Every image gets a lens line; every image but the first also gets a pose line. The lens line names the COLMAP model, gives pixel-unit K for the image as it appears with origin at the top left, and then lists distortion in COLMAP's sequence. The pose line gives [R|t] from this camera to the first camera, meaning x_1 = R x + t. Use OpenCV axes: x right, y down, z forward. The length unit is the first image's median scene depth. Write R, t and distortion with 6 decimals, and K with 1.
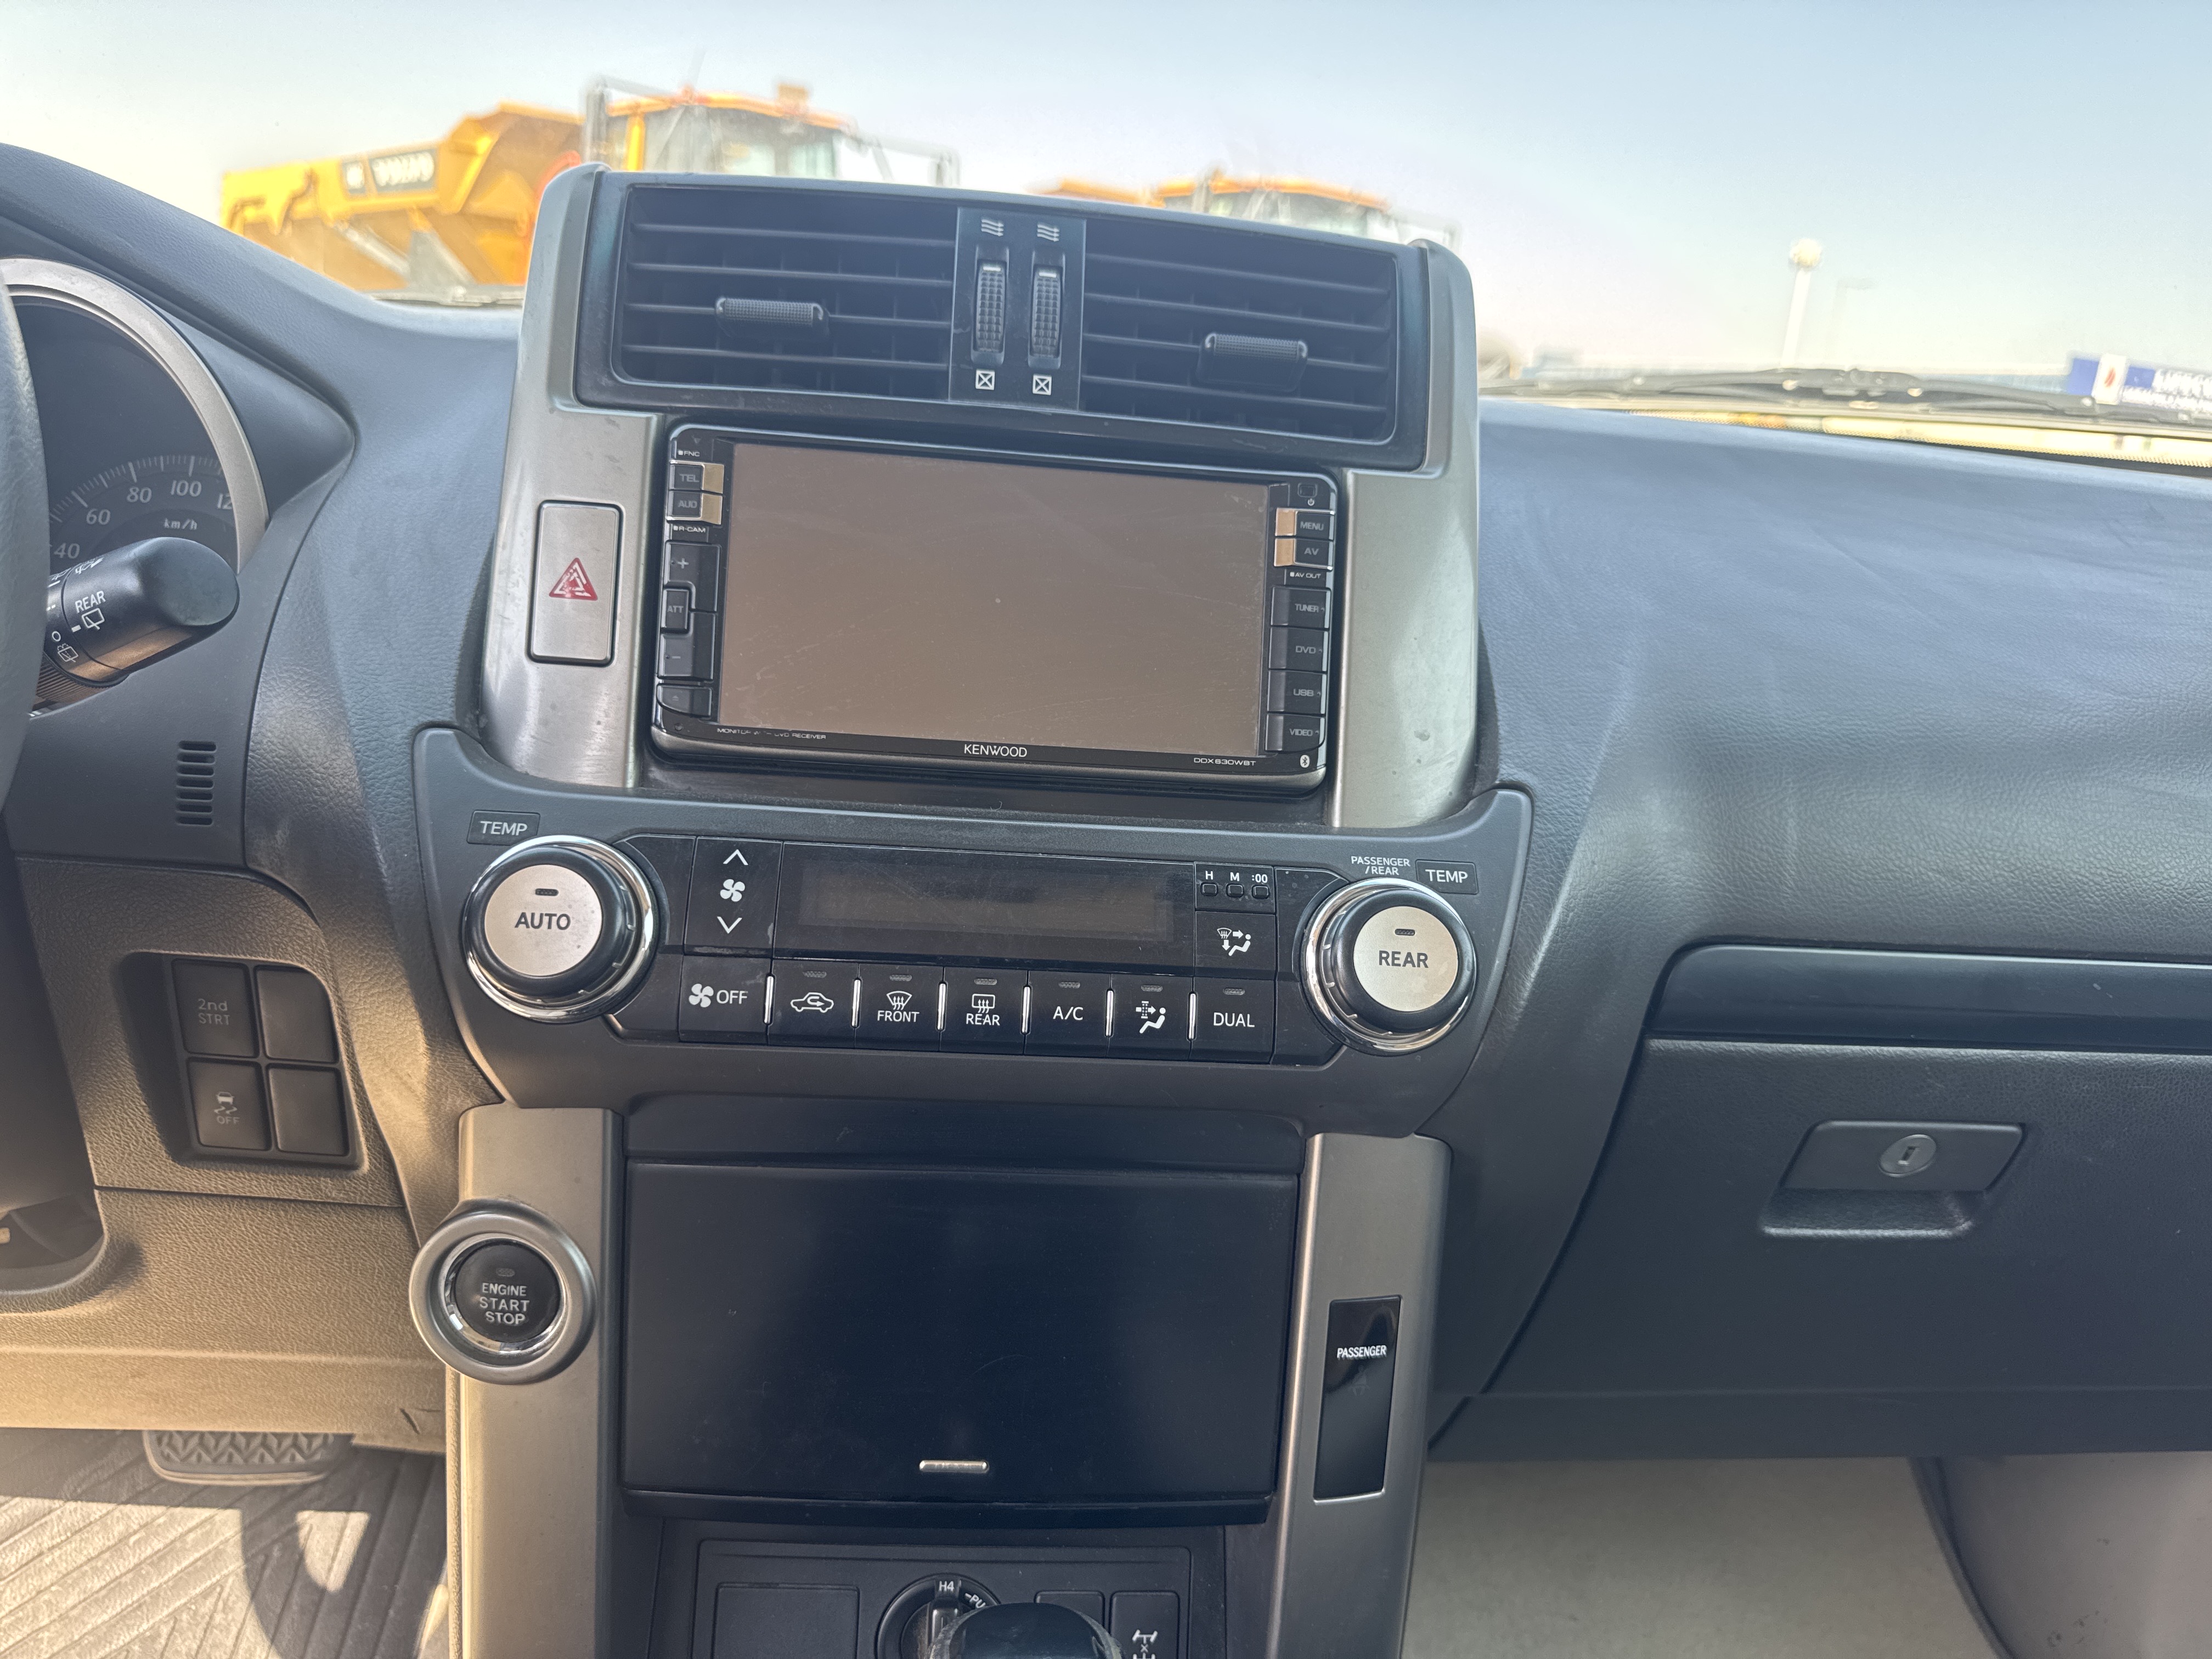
lens RADIAL K [[1590.2, 0, 1106.0], [0, 1590.2, 829.5], [0, 0, 1]] dist [0.090767, -0.004408]
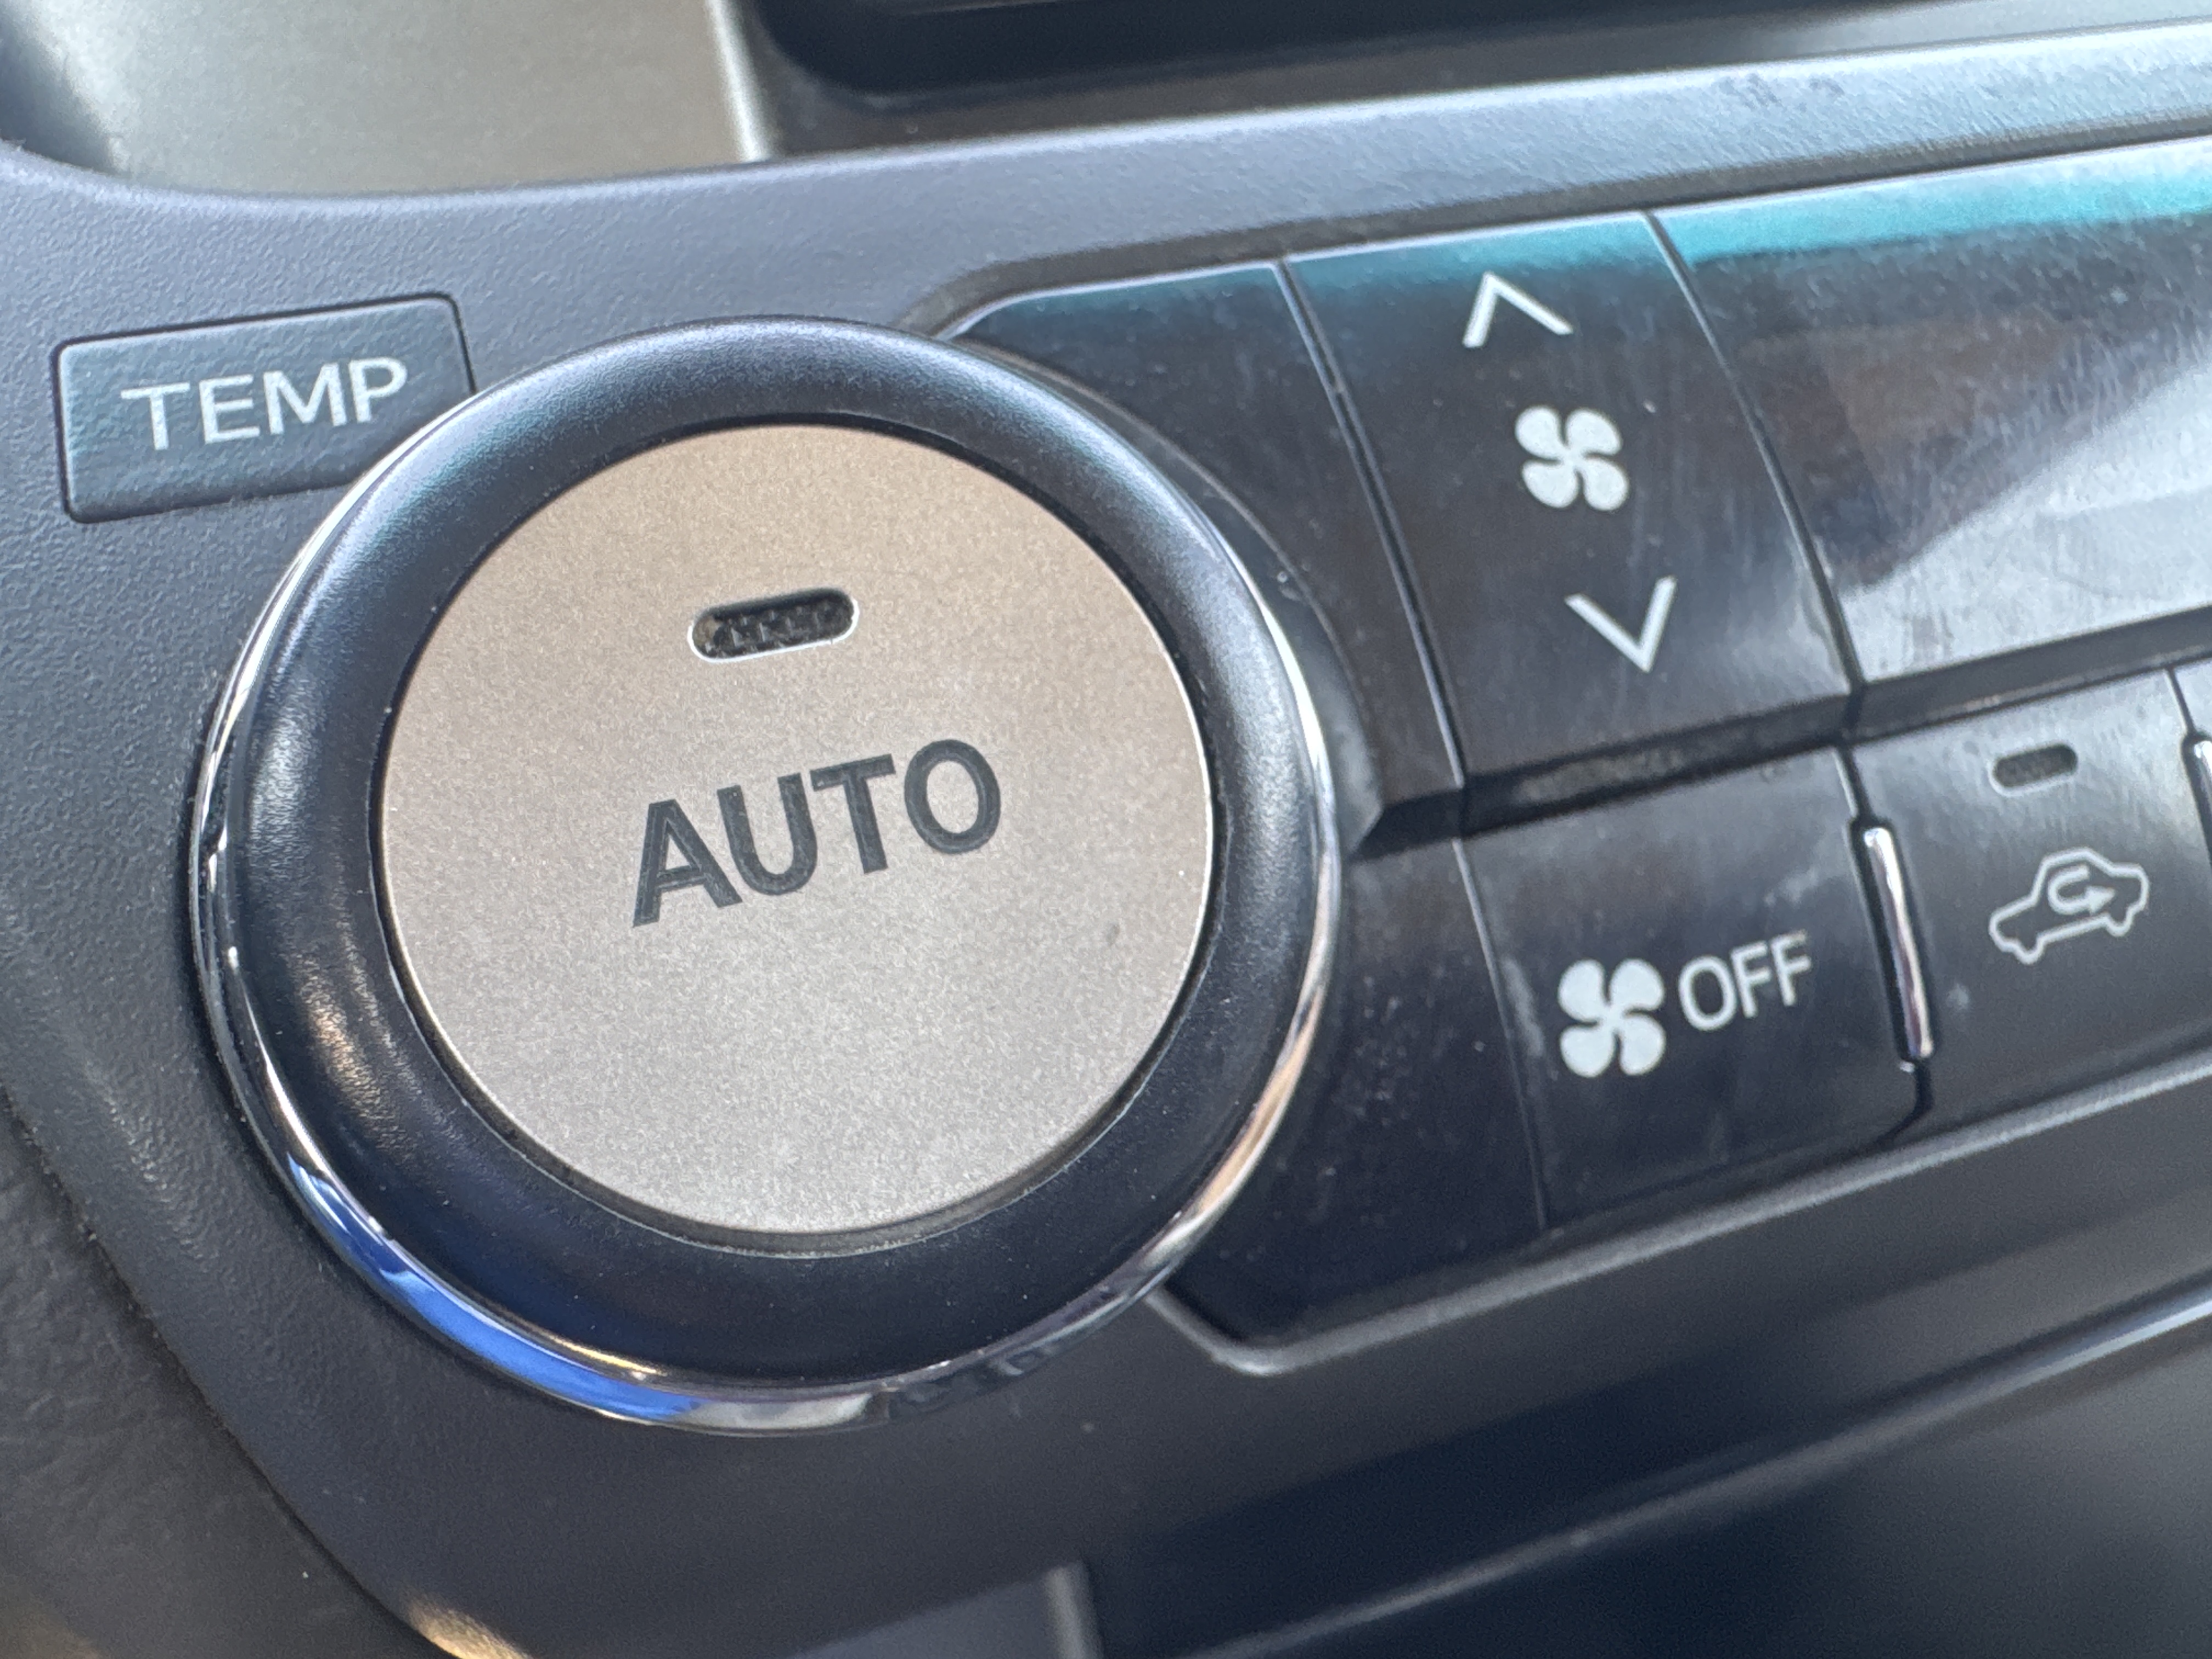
lens RADIAL K [[1612.8, 0, 1106.0], [0, 1612.8, 829.5], [0, 0, 1]] dist [0.002102, -0.005696]
pose [[0.951546, -0.260957, 0.162669, -0.322462], [0.243462, 0.962475, 0.119869, 0.043091], [-0.187845, -0.074457, 0.979372, 0.794795]]
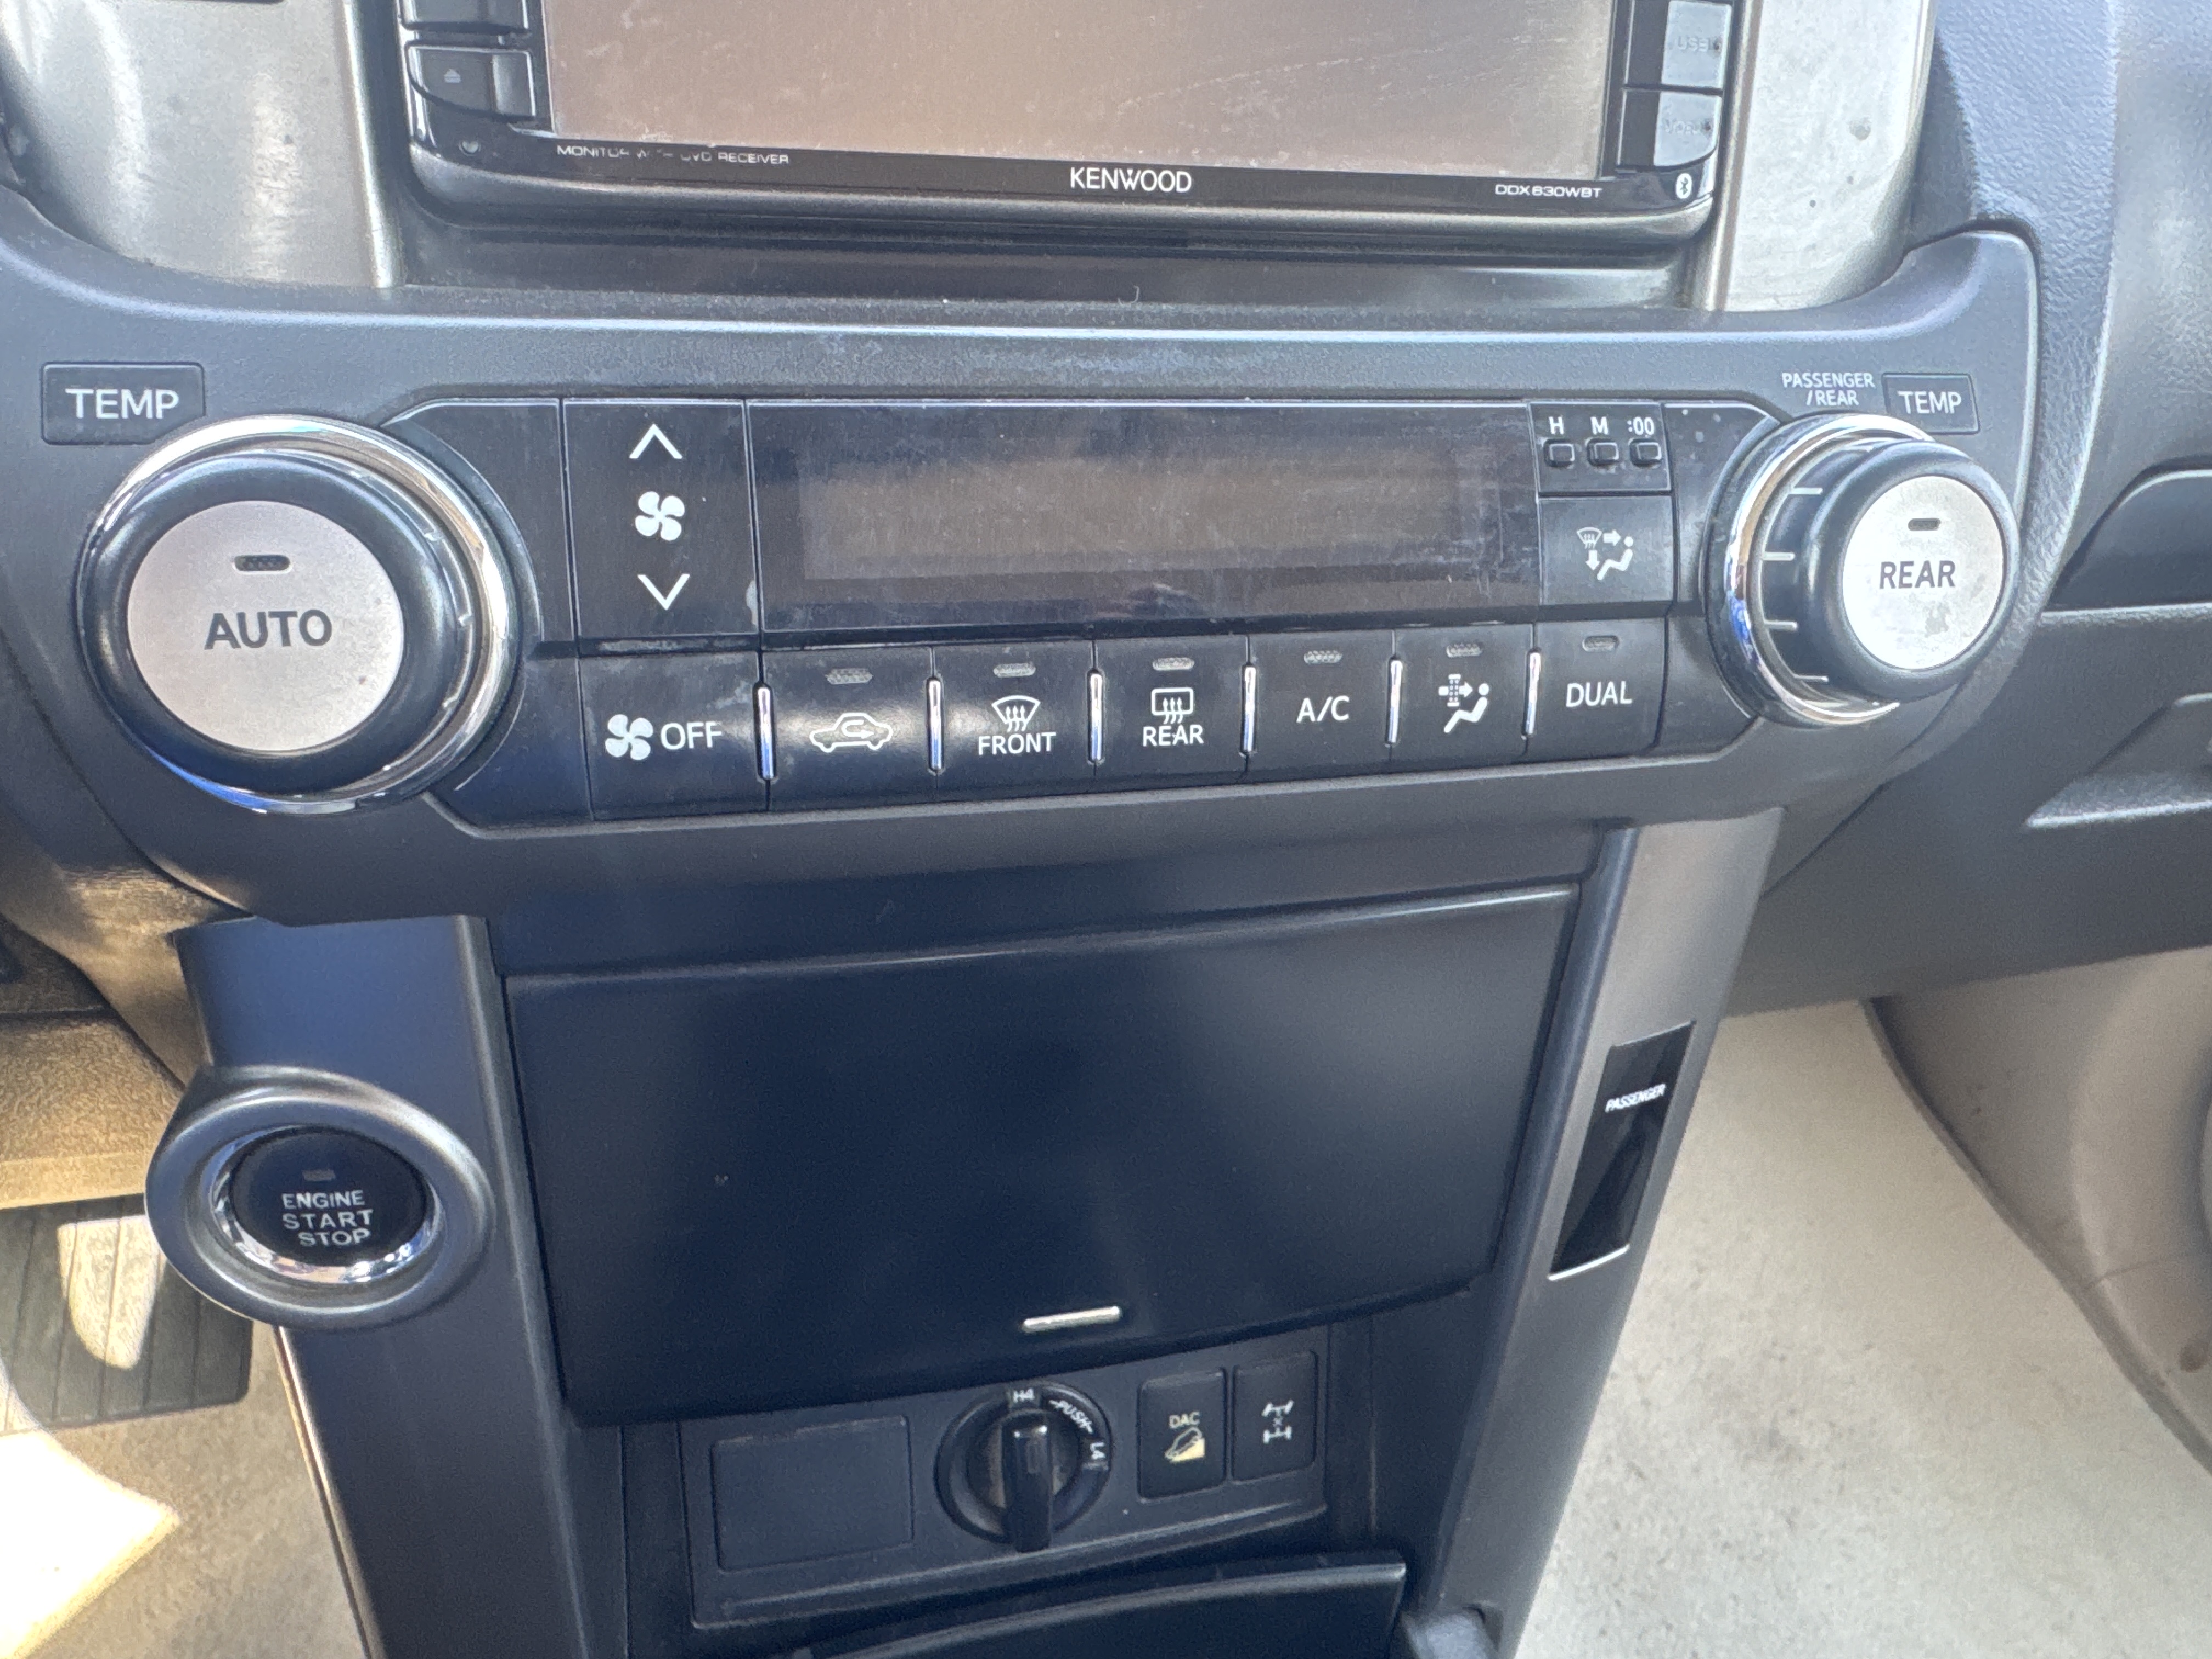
lens RADIAL K [[1612.8, 0, 1106.0], [0, 1612.8, 829.5], [0, 0, 1]] dist [0.002102, -0.005696]
pose [[0.986002, -0.082460, 0.144912, -0.175247], [0.025880, 0.934296, 0.355557, -0.041296], [-0.164710, -0.346830, 0.923352, 0.487298]]
